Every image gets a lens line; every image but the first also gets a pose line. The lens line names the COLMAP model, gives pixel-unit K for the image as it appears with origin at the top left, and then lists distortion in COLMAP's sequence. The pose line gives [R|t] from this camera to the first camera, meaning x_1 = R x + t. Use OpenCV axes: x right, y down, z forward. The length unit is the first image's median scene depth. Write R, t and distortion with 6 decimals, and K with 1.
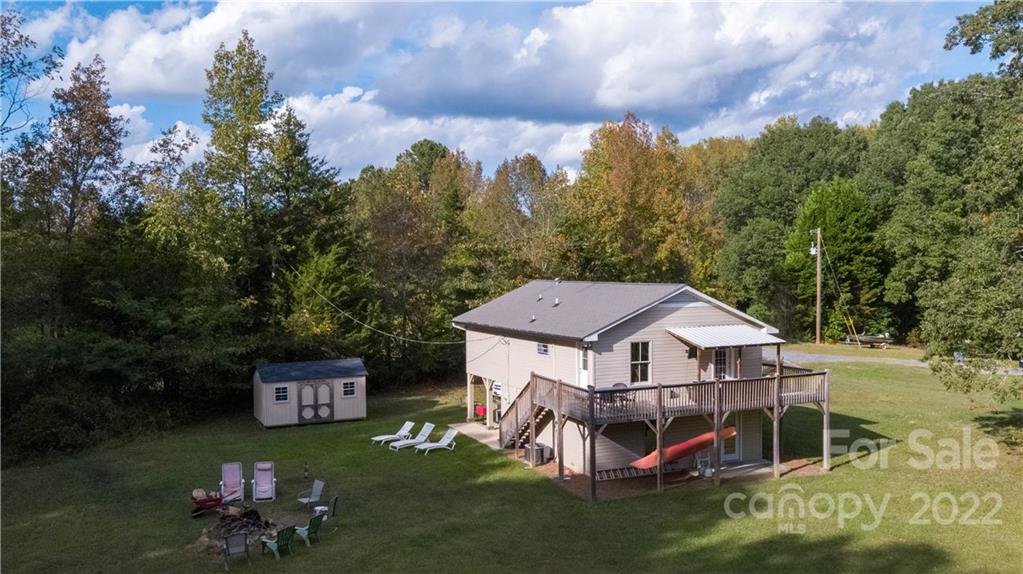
lens RADIAL K [[883.6, 0, 511.5], [0, 883.6, 287.0], [0, 0, 1]] dist [0.000616, 0.009751]
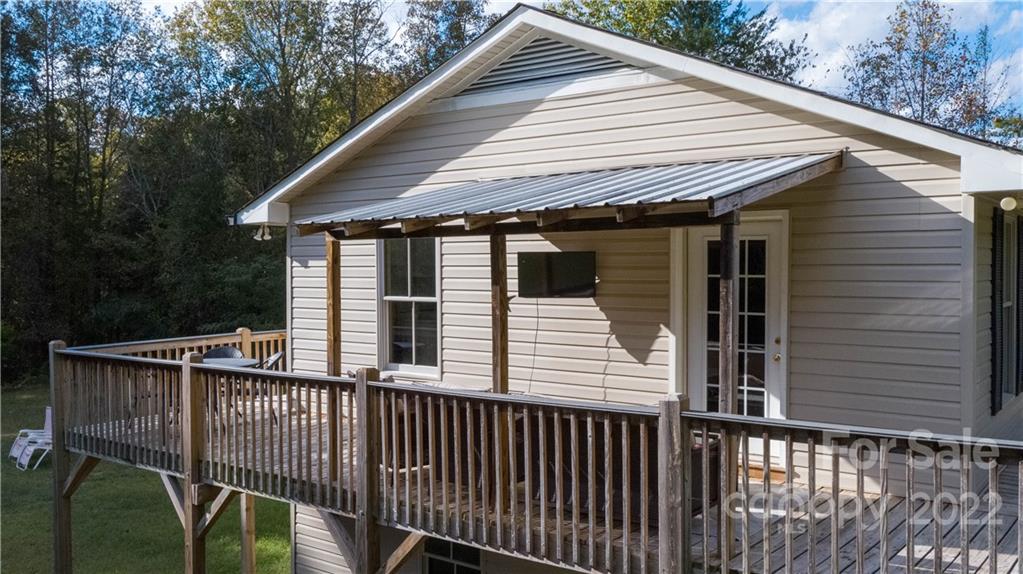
lens RADIAL K [[883.6, 0, 511.5], [0, 883.6, 287.0], [0, 0, 1]] dist [0.000616, 0.009751]
pose [[0.479228, 0.026942, -0.877277, 0.324252], [-0.021949, 0.999584, 0.018708, 0.056735], [0.877416, 0.010290, 0.479620, 0.674352]]
